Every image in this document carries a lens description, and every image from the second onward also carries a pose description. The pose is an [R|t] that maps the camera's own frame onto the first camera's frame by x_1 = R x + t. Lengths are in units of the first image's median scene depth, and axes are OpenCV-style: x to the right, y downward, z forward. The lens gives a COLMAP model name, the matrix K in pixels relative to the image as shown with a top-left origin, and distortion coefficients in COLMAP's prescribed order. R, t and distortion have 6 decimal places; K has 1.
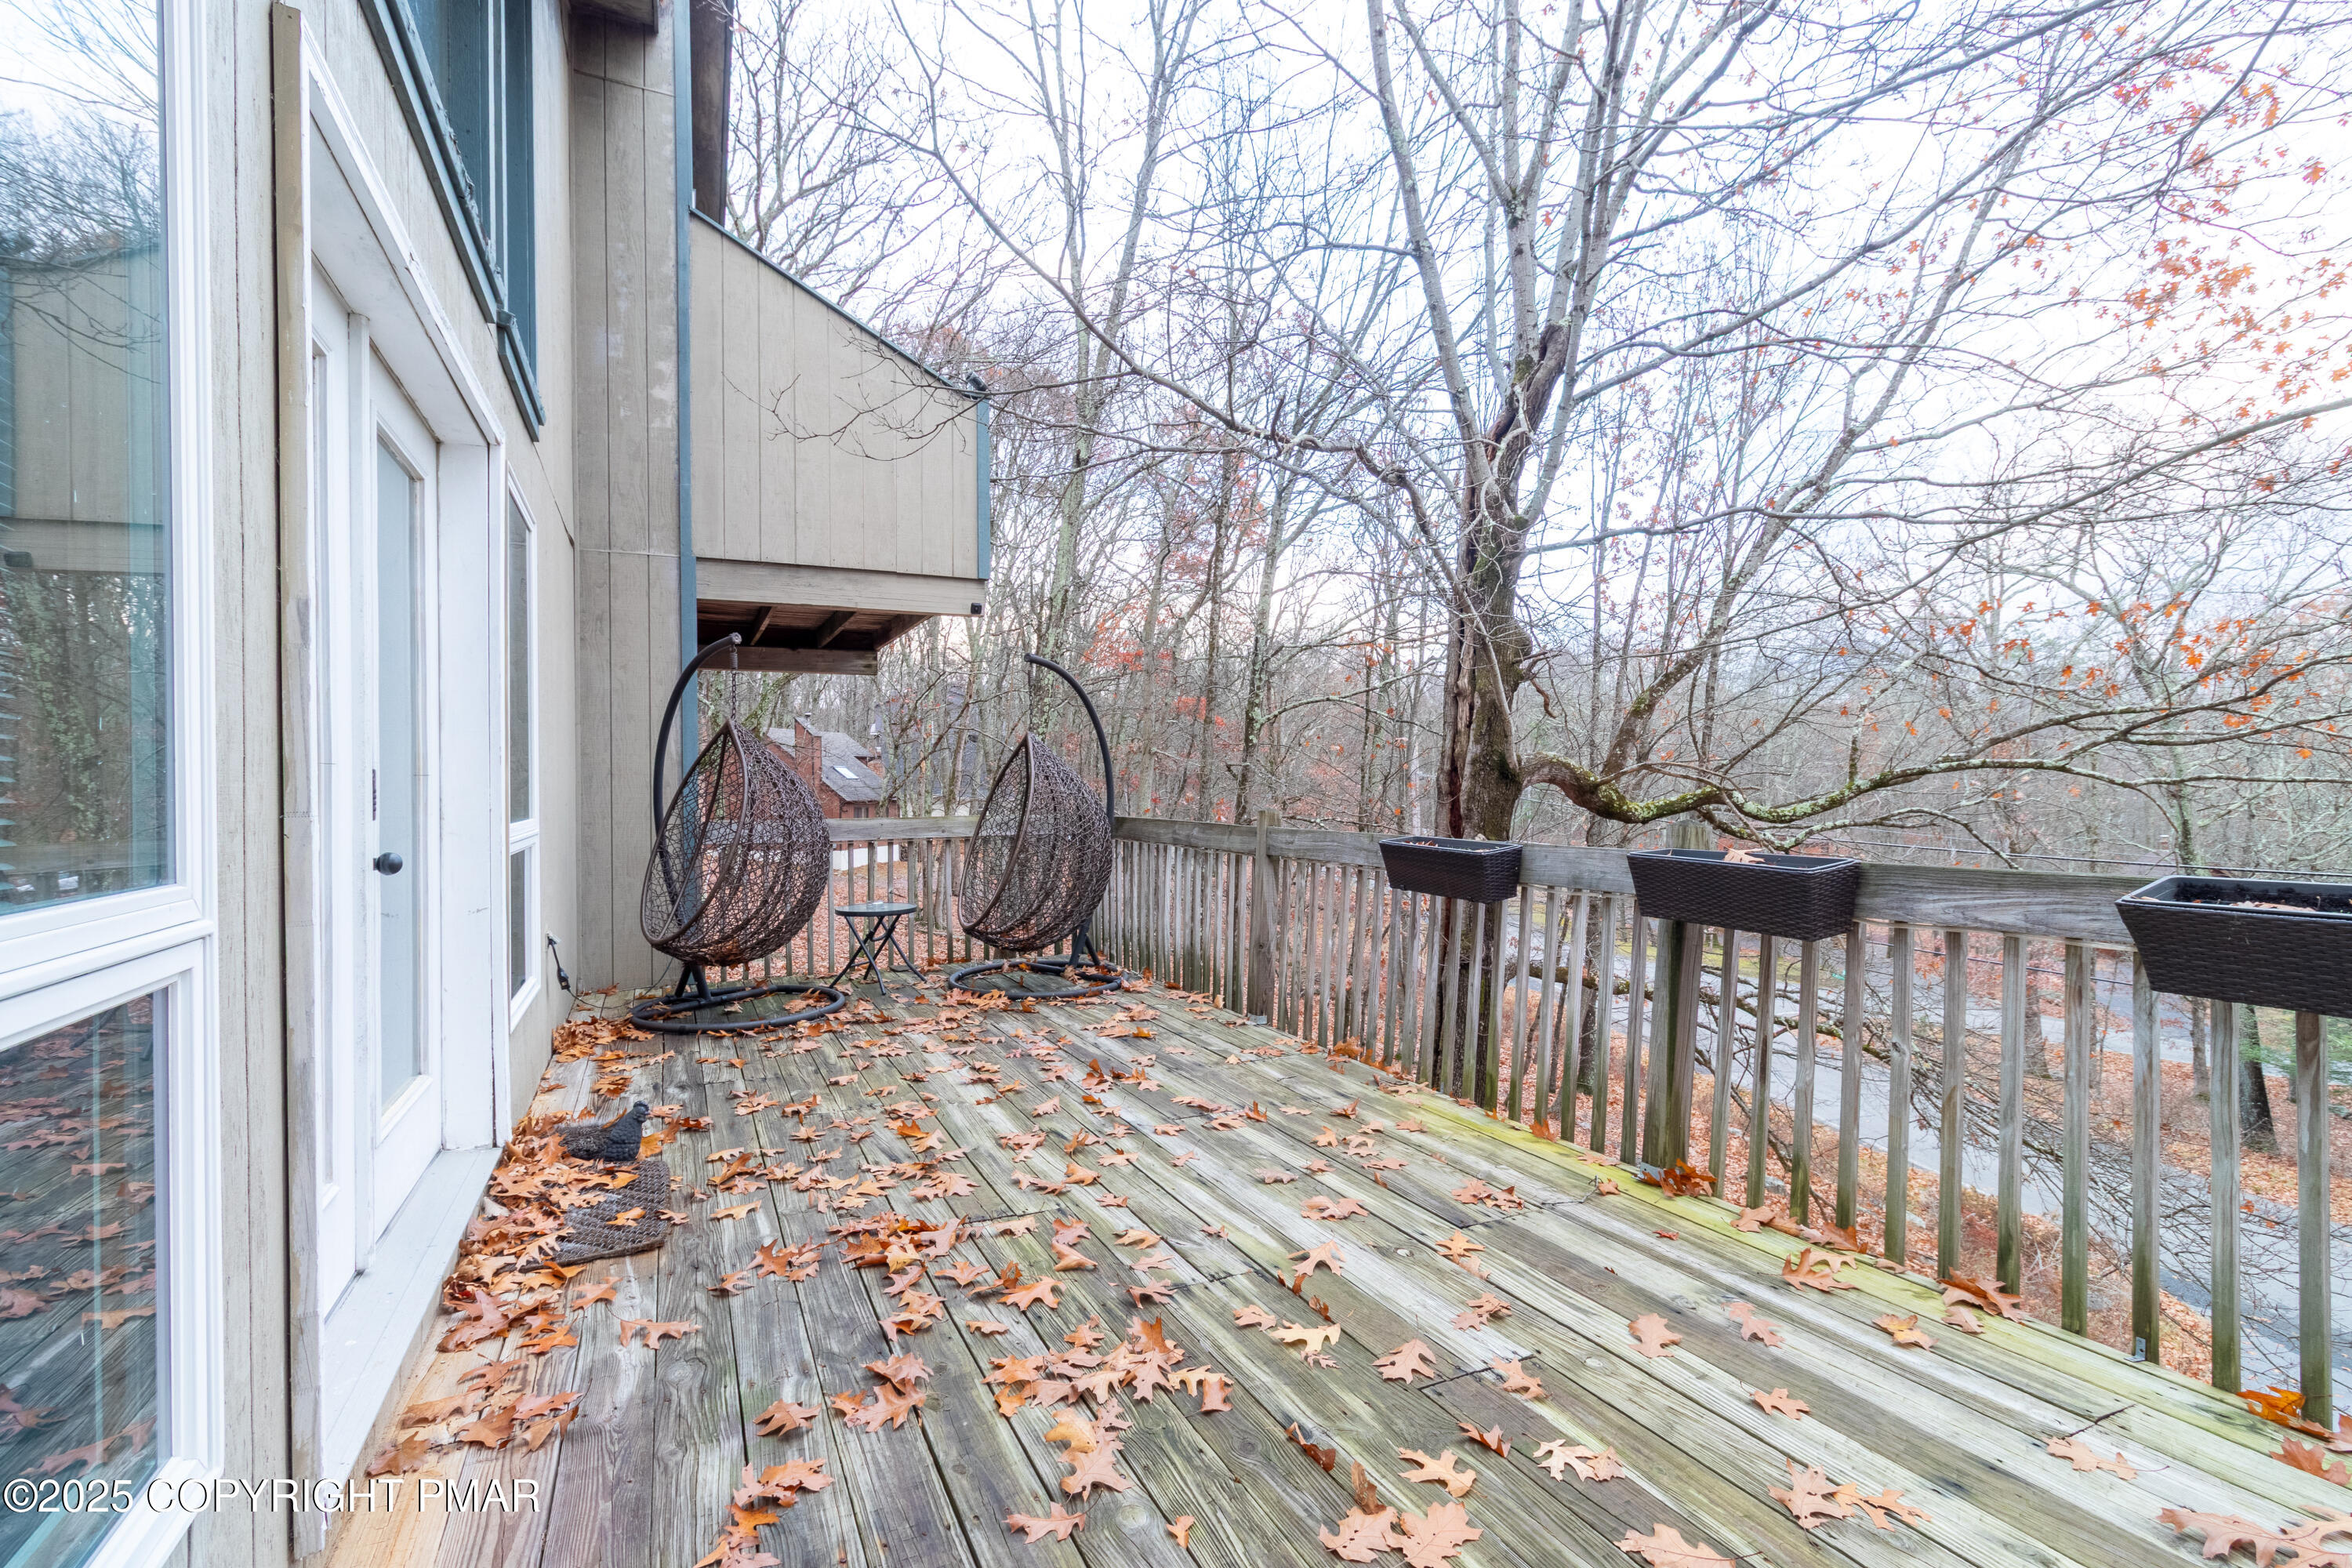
lens RADIAL K [[1103.0, 0, 1184.2], [0, 1103.0, 779.4], [0, 0, 1]] dist [-0.001000, 0.000438]
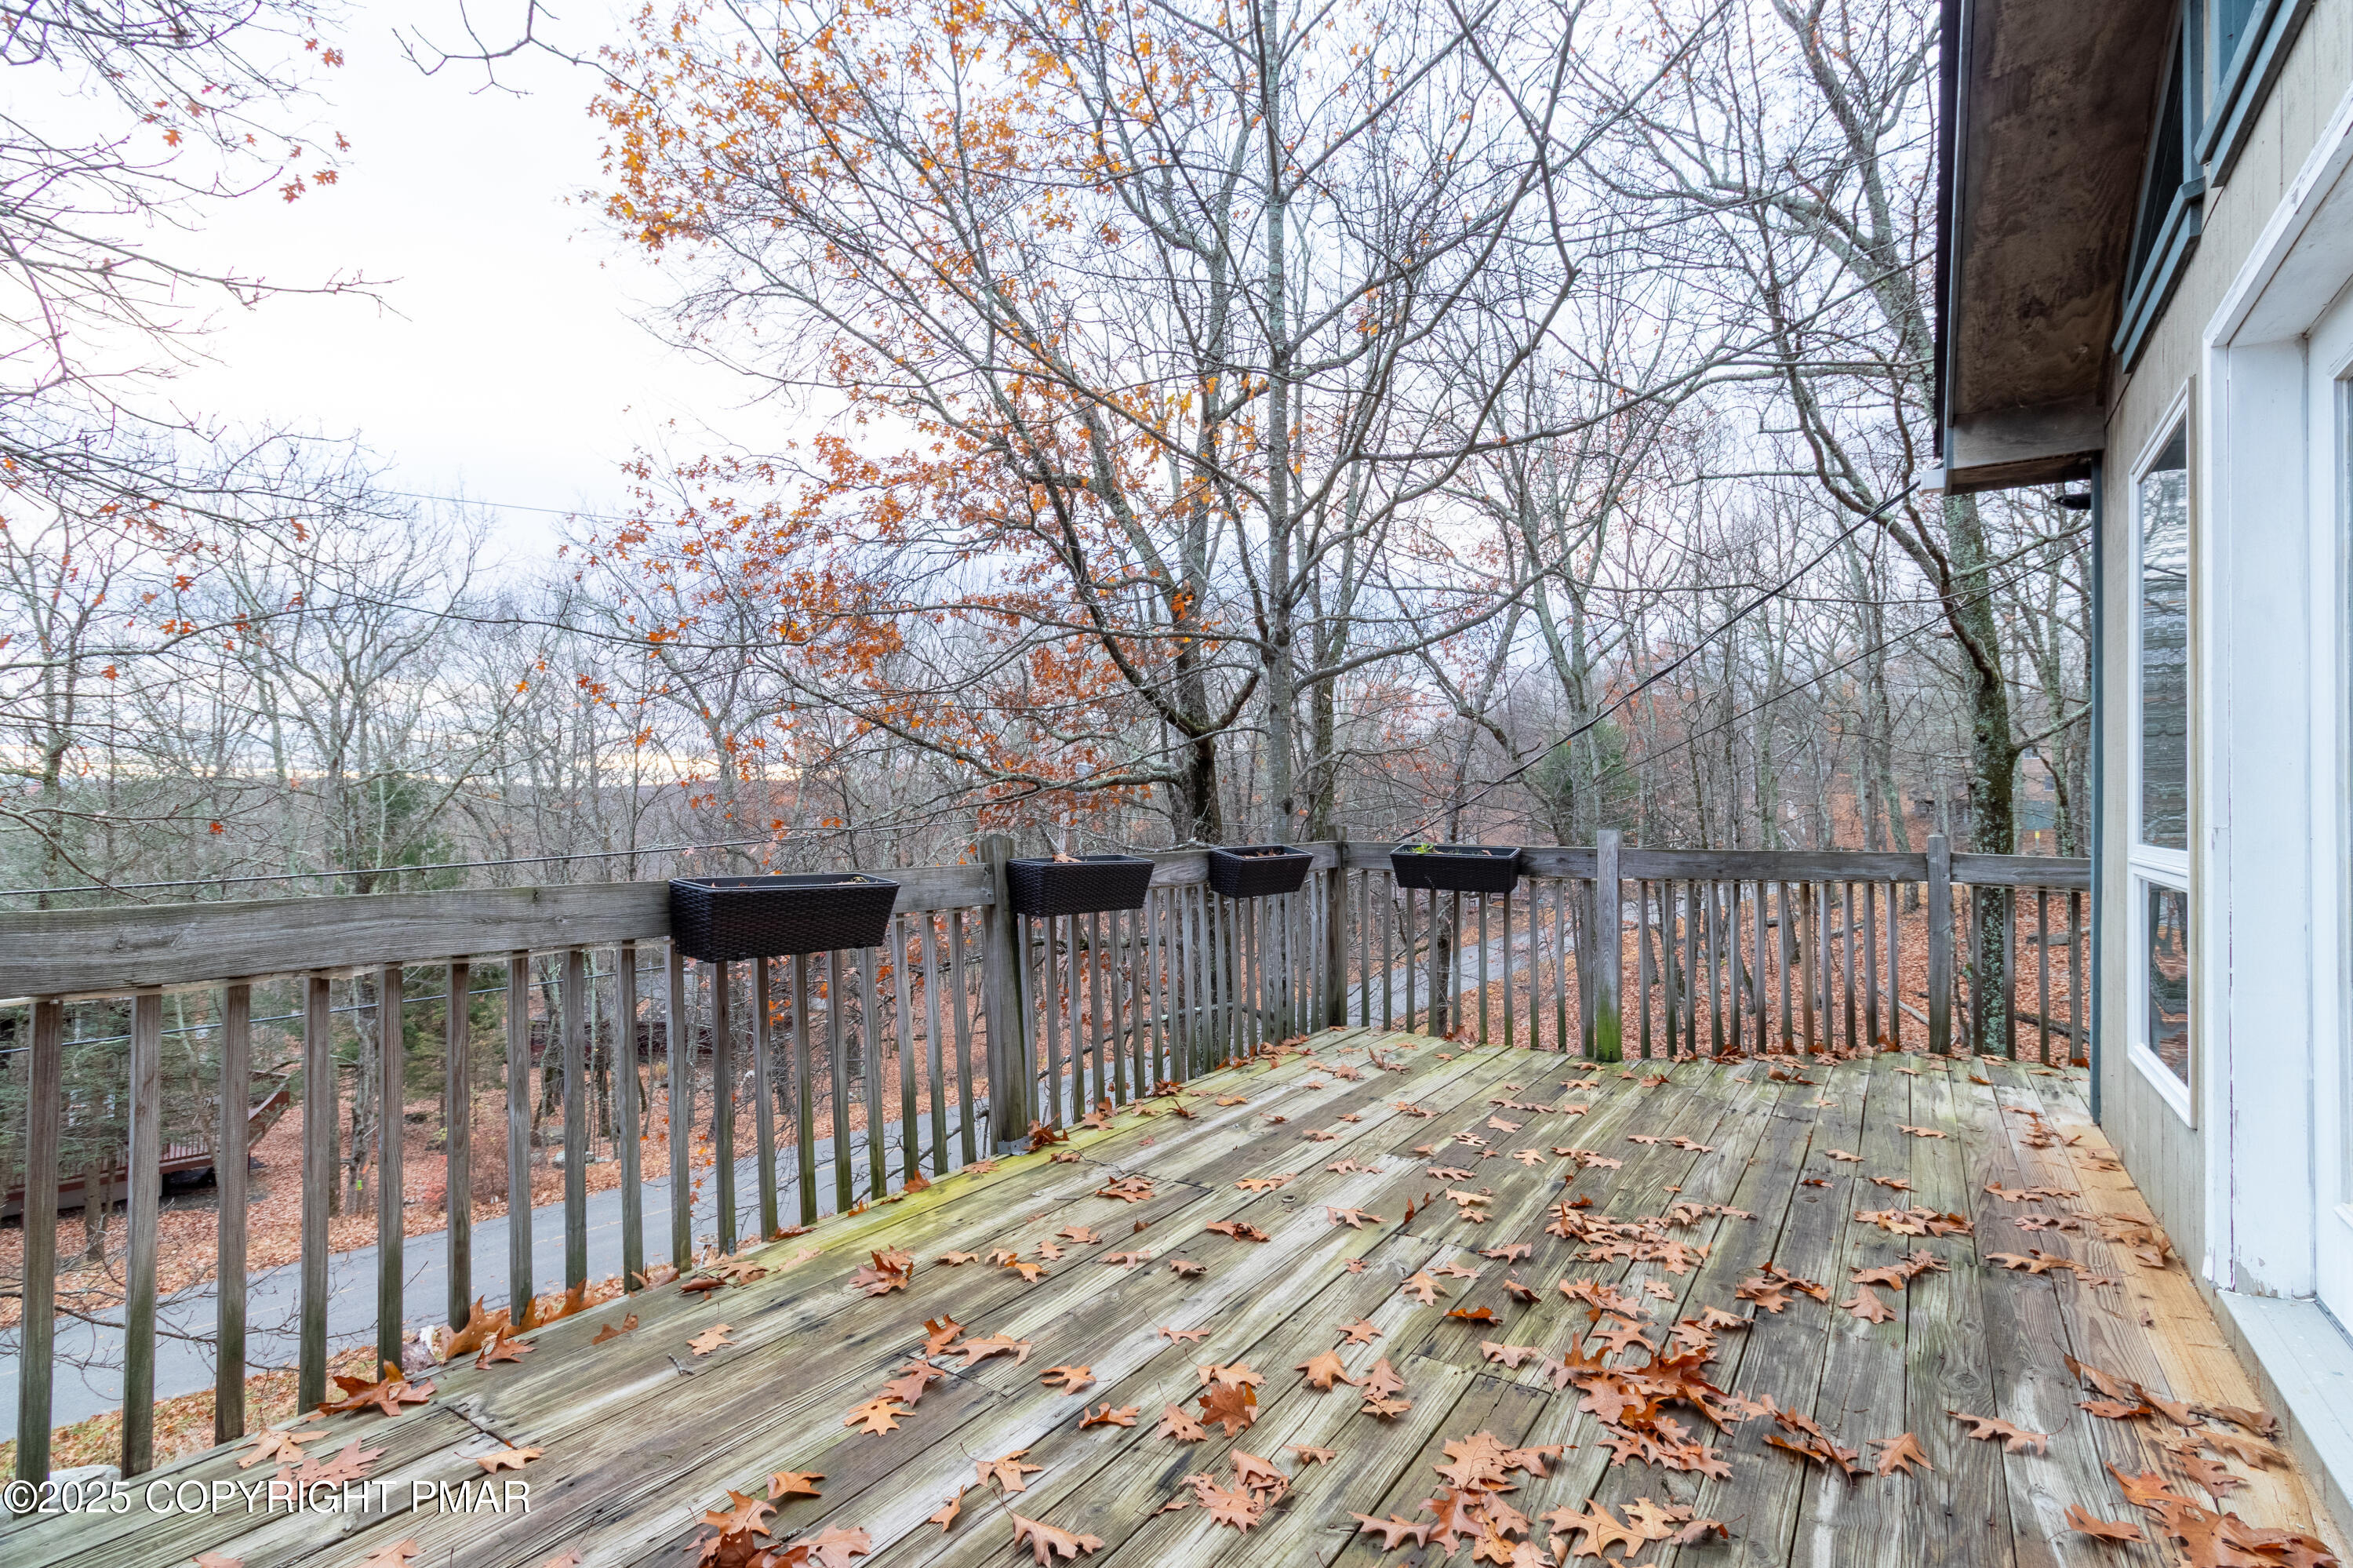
lens RADIAL K [[1103.5, 0, 1184.7], [0, 1103.5, 779.4], [0, 0, 1]] dist [-0.001000, 0.000438]
pose [[-0.523952, 0.025590, 0.851363, -0.565358], [-0.010995, 0.999262, -0.036802, 0.015382], [-0.851677, -0.028643, -0.523284, 1.275863]]
